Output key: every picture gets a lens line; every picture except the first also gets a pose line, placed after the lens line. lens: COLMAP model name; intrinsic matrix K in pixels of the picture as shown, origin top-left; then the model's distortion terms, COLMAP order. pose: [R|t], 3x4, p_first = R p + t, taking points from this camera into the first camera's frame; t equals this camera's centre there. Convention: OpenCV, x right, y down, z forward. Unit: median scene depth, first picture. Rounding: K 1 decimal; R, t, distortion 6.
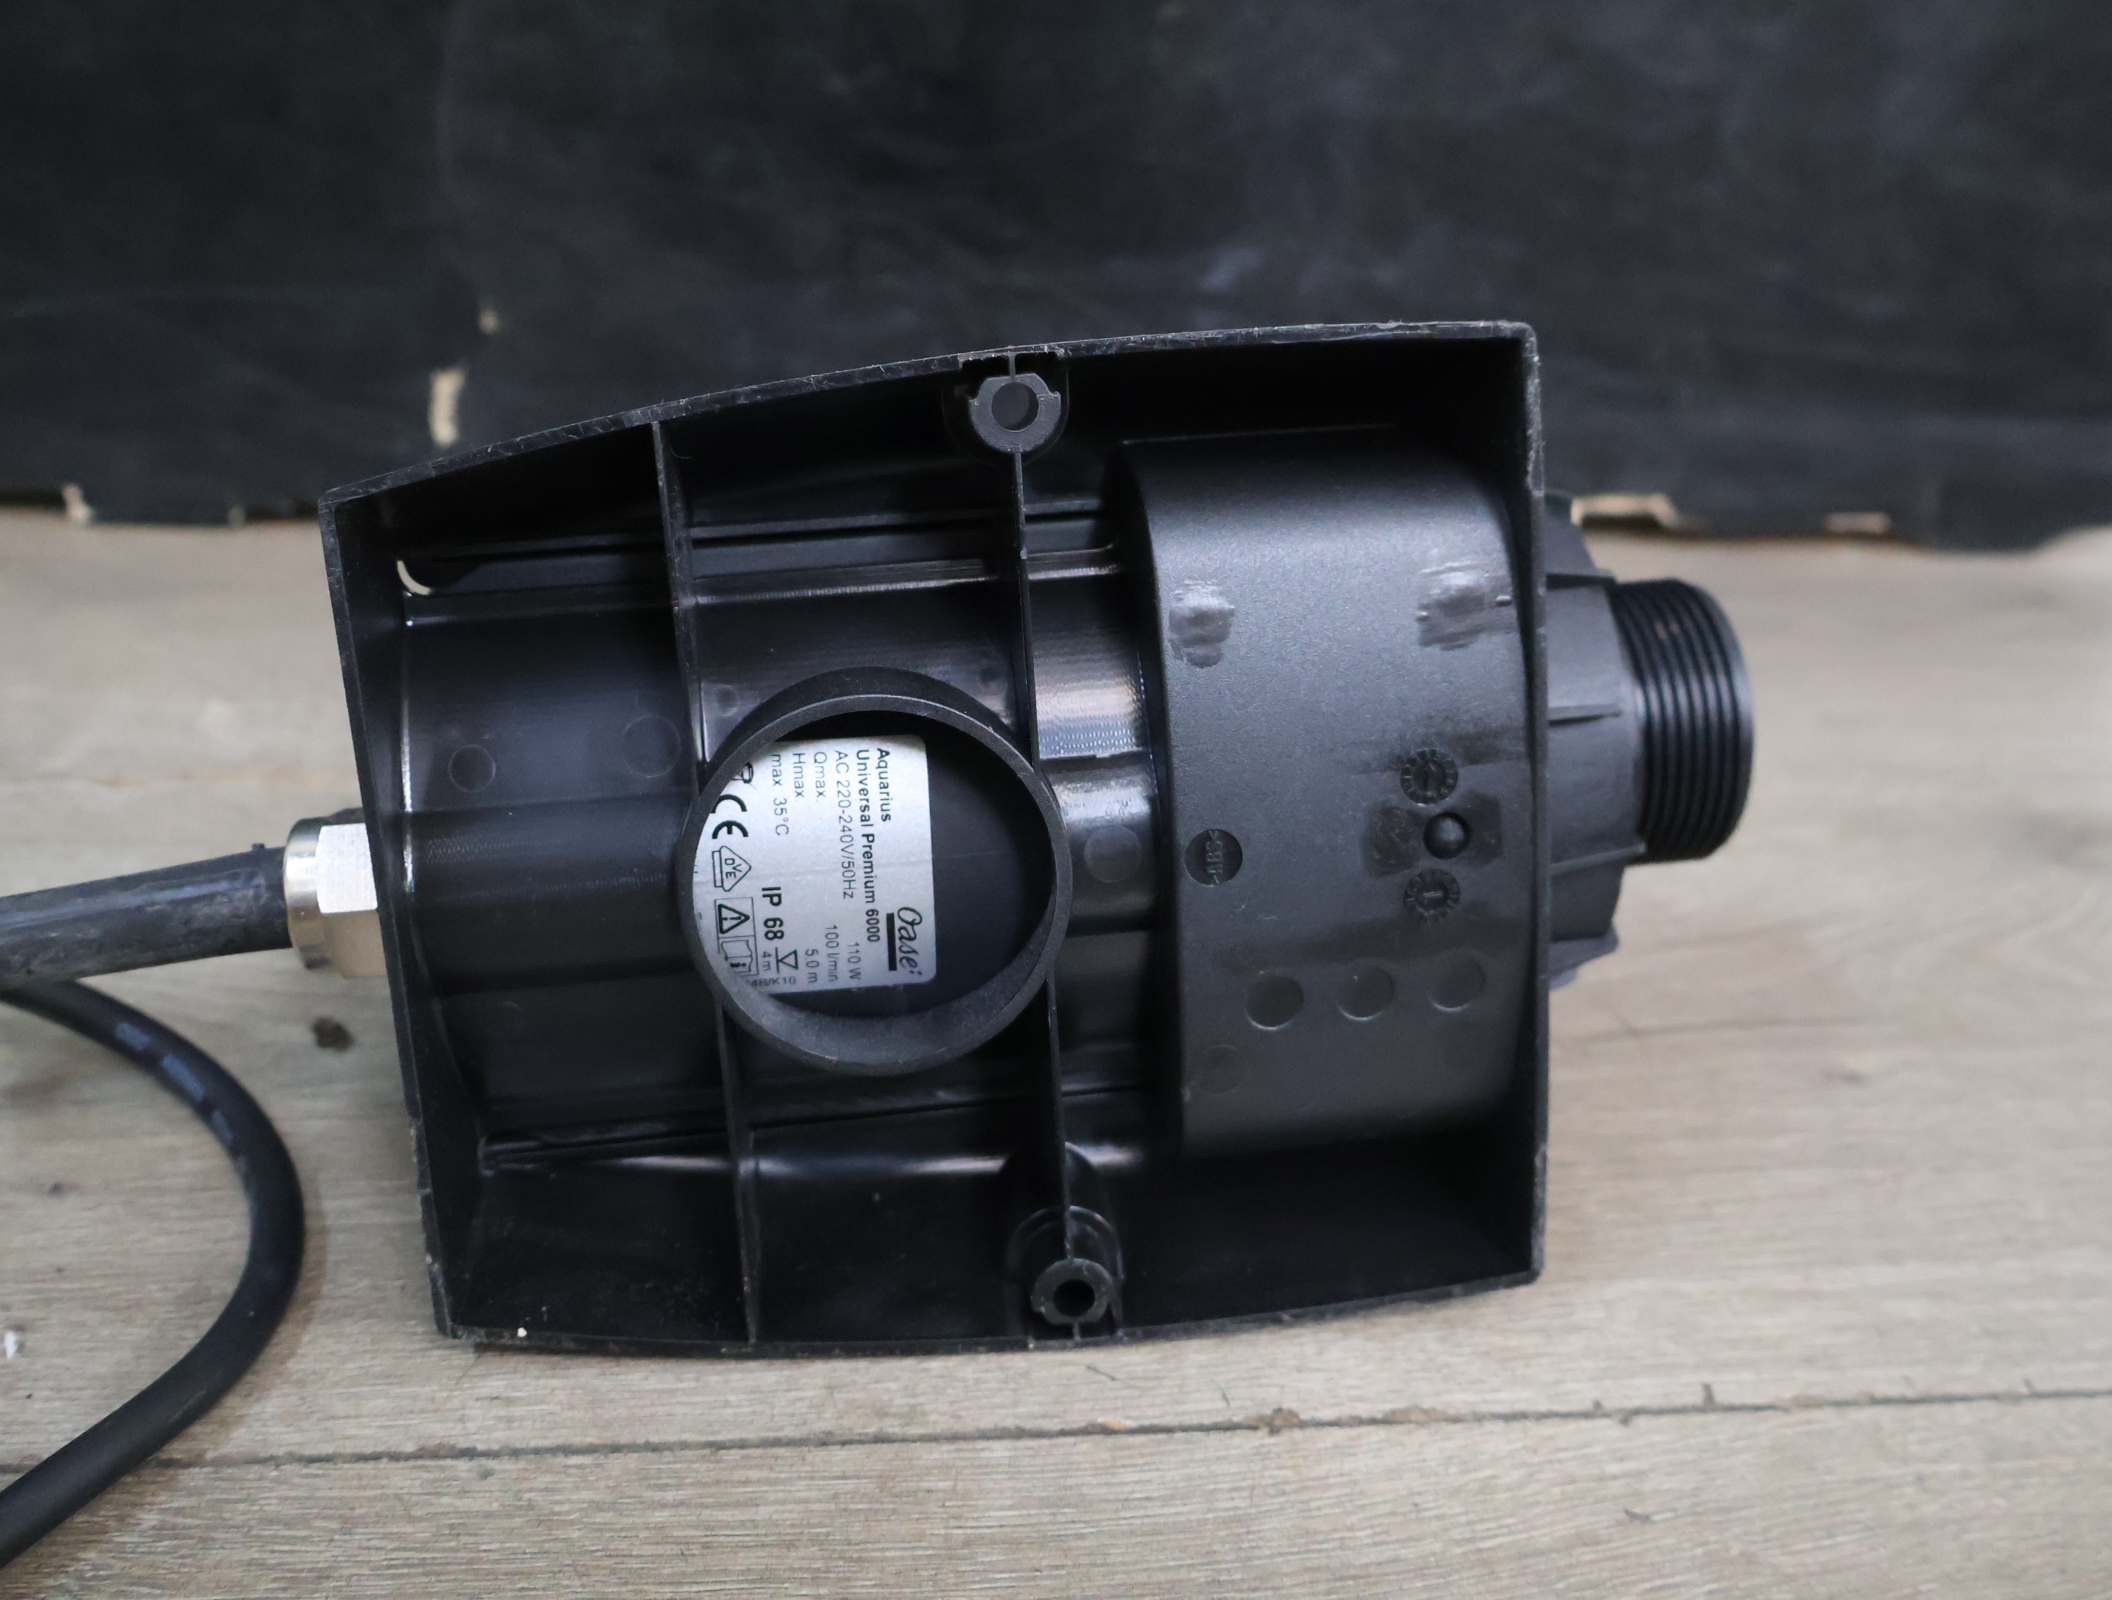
lens RADIAL K [[2095.0, 0, 1058.1], [0, 2095.0, 761.6], [0, 0, 1]] dist [0.009369, 0.000000]
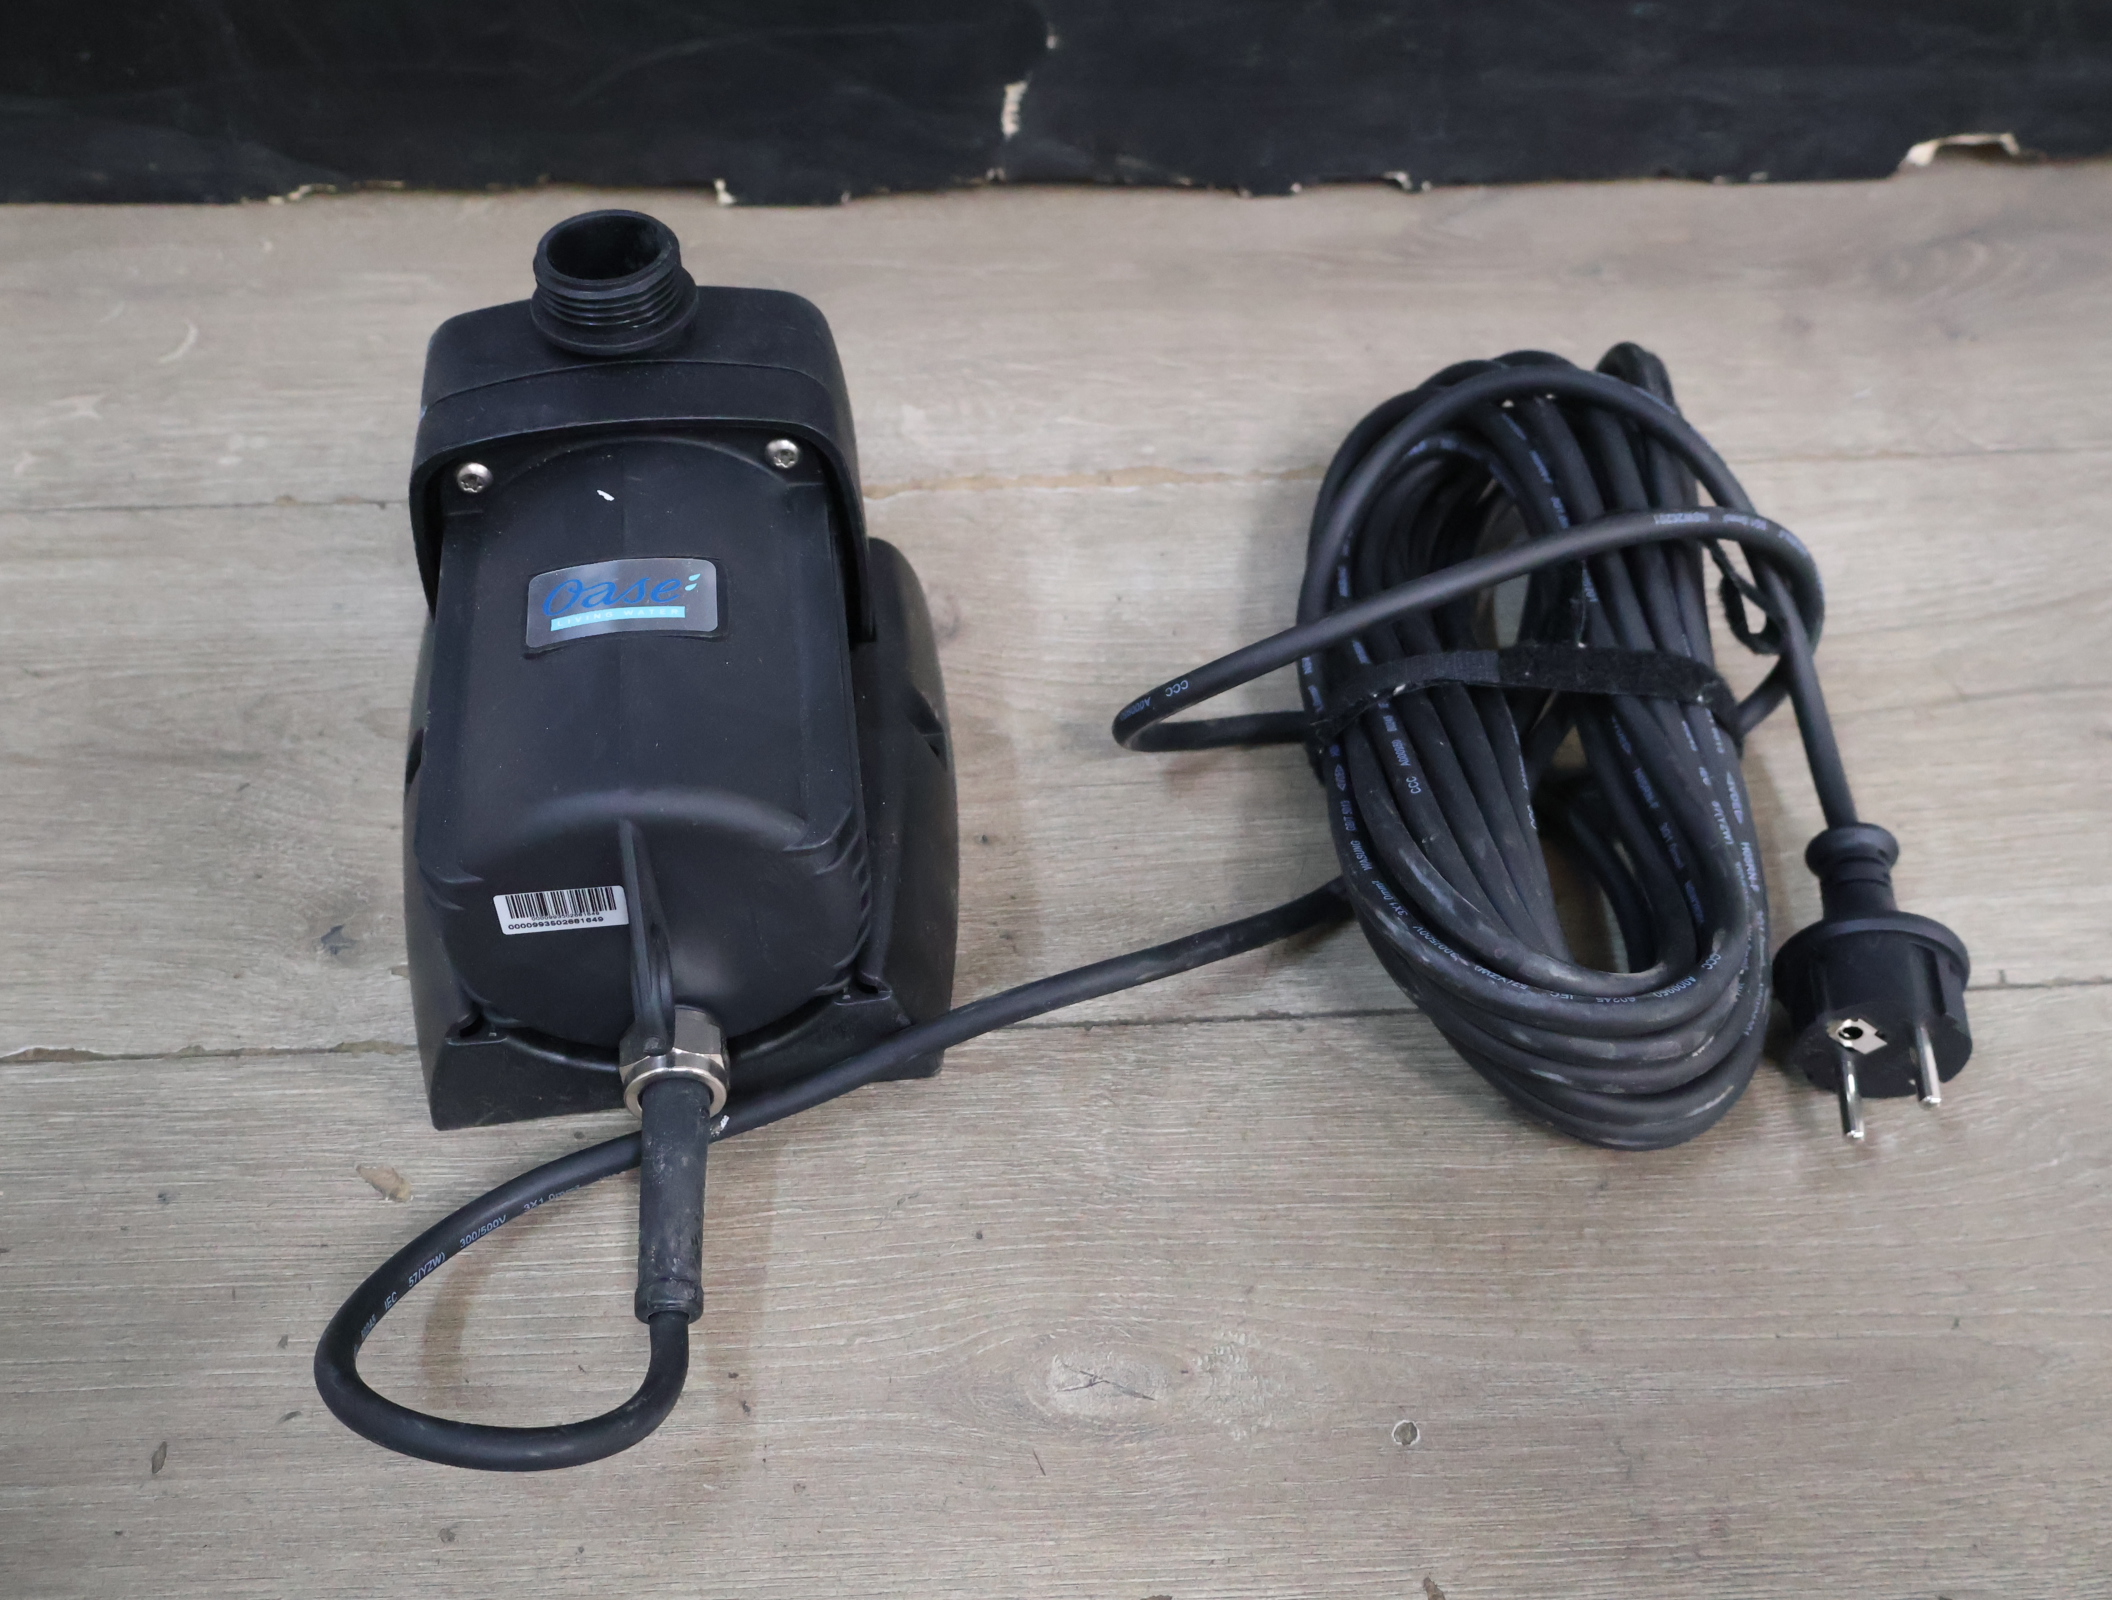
lens RADIAL K [[2095.0, 0, 1056.6], [0, 2095.0, 790.4], [0, 0, 1]] dist [0.009369, 0.000000]
pose [[0.997130, 0.002131, -0.075680, -0.307063], [0.026705, 0.925453, 0.377919, -0.474990], [0.070844, -0.378856, 0.922740, -0.528721]]
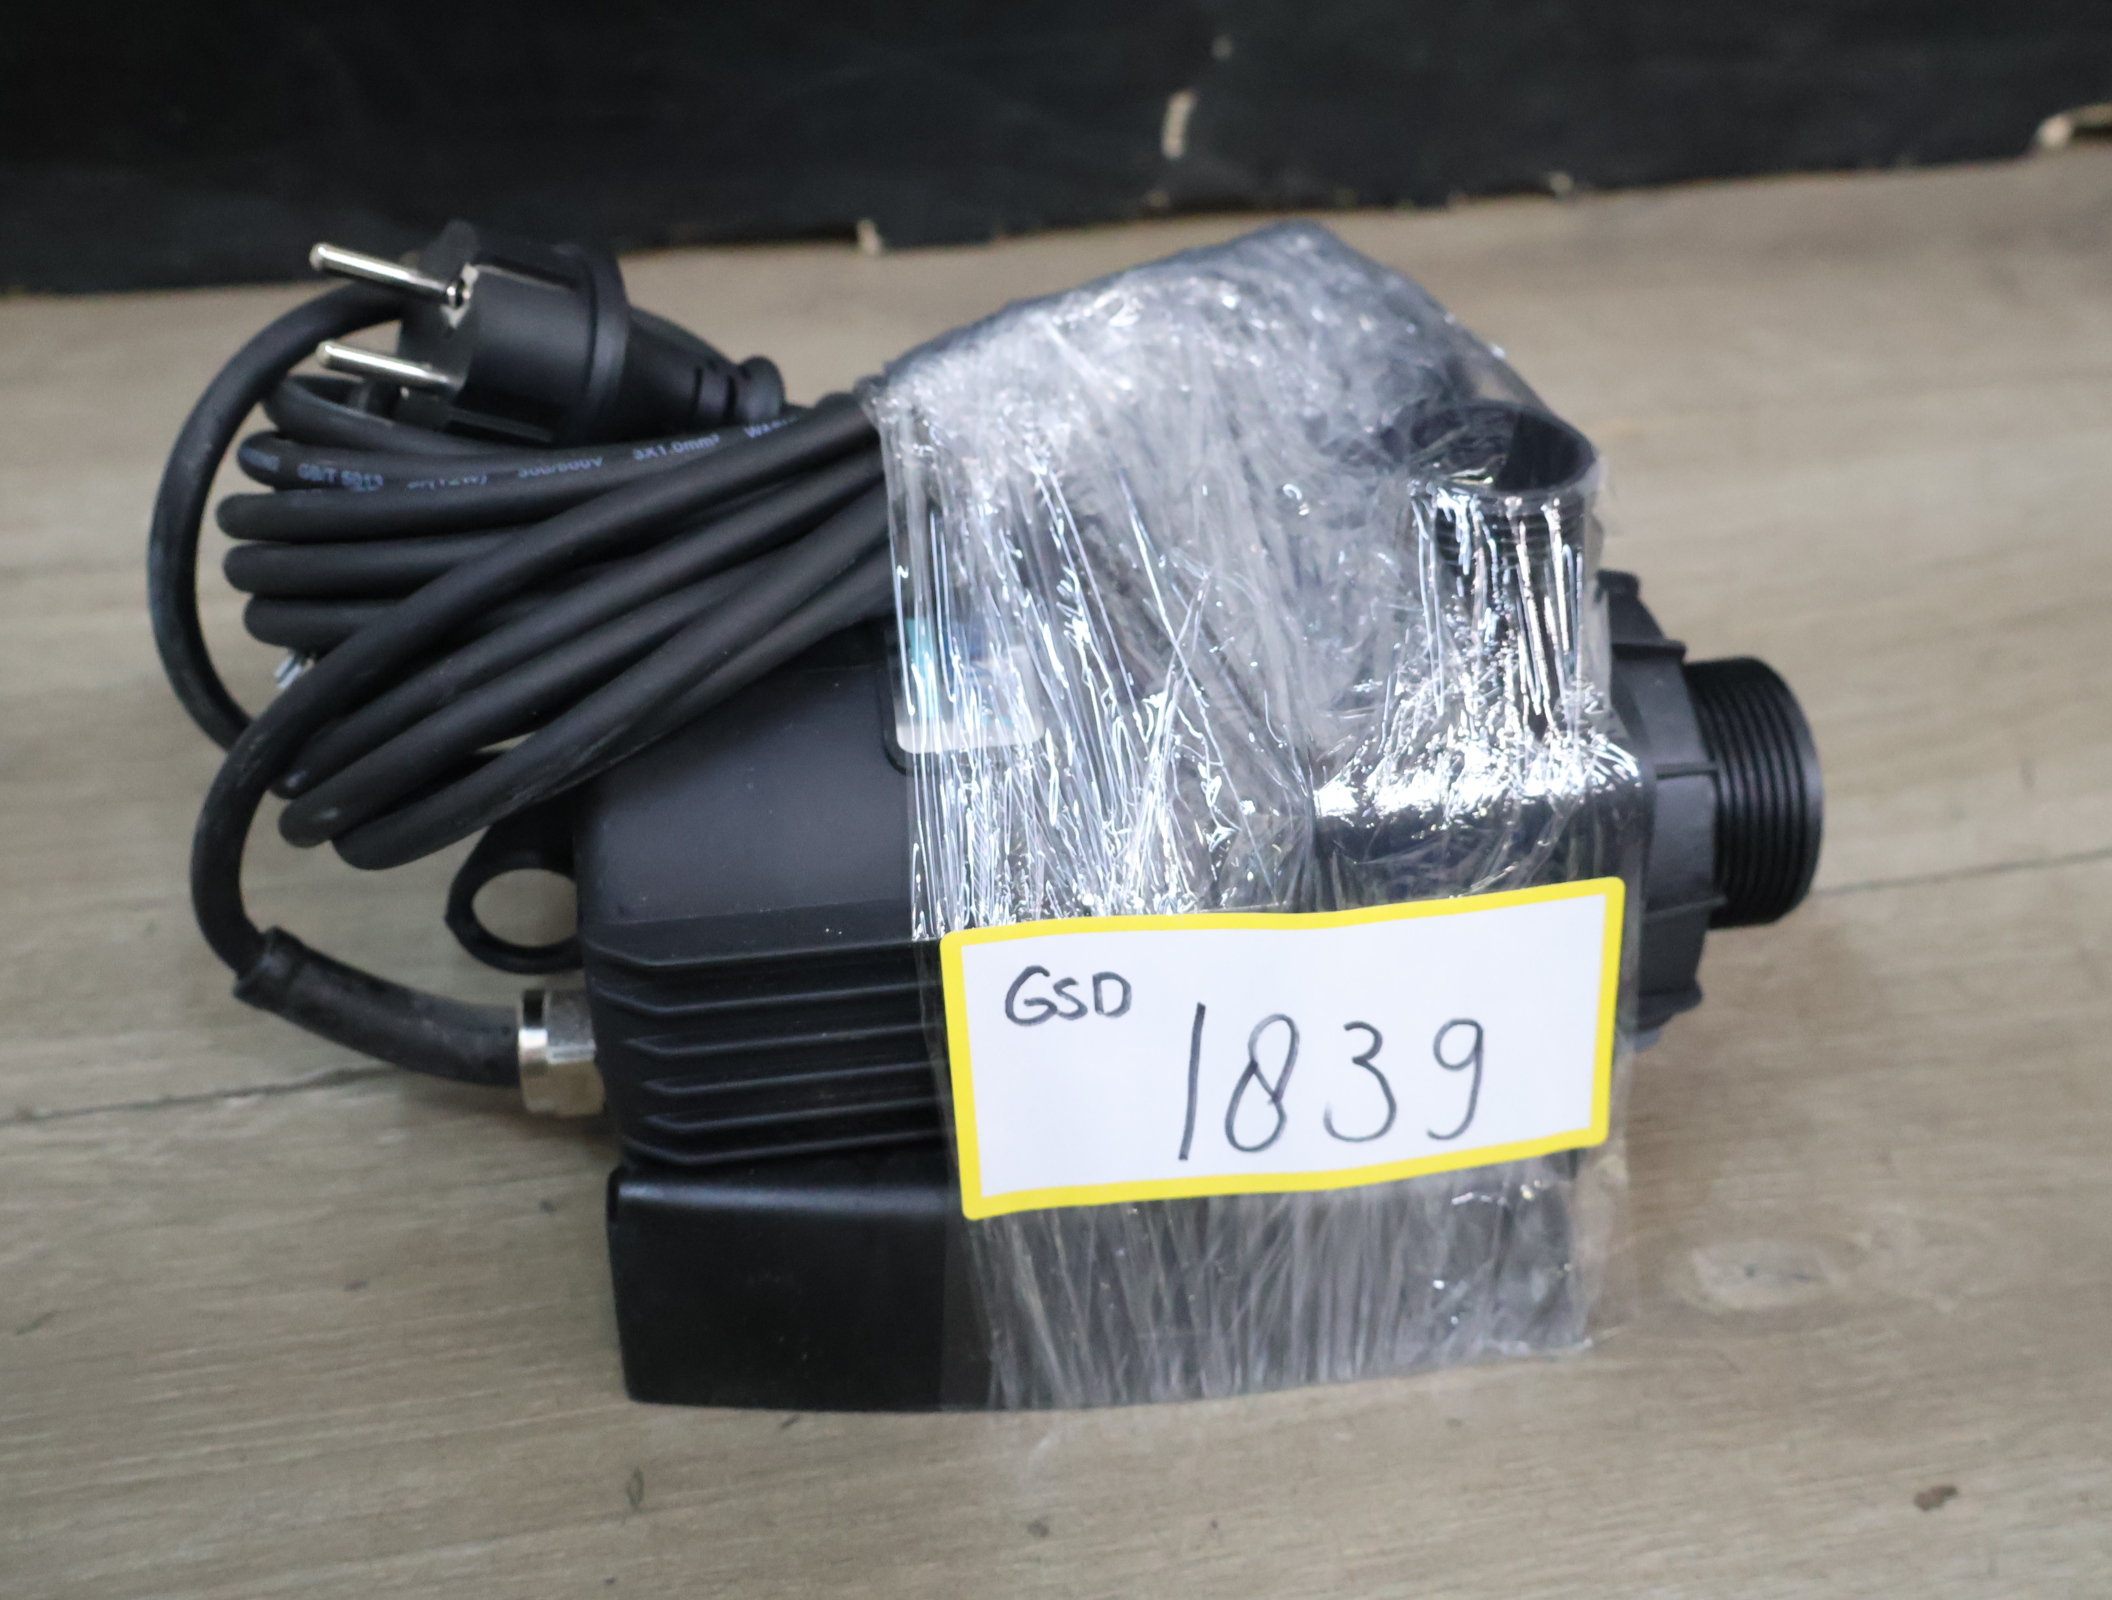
lens RADIAL K [[2135.4, 0, 1067.5], [0, 2135.4, 799.8], [0, 0, 1]] dist [0.013320, 0.000000]
pose [[0.994457, -0.097530, 0.039290, -0.786547], [0.086691, 0.971971, 0.218534, -0.122542], [-0.059503, -0.213916, 0.975038, -0.458088]]
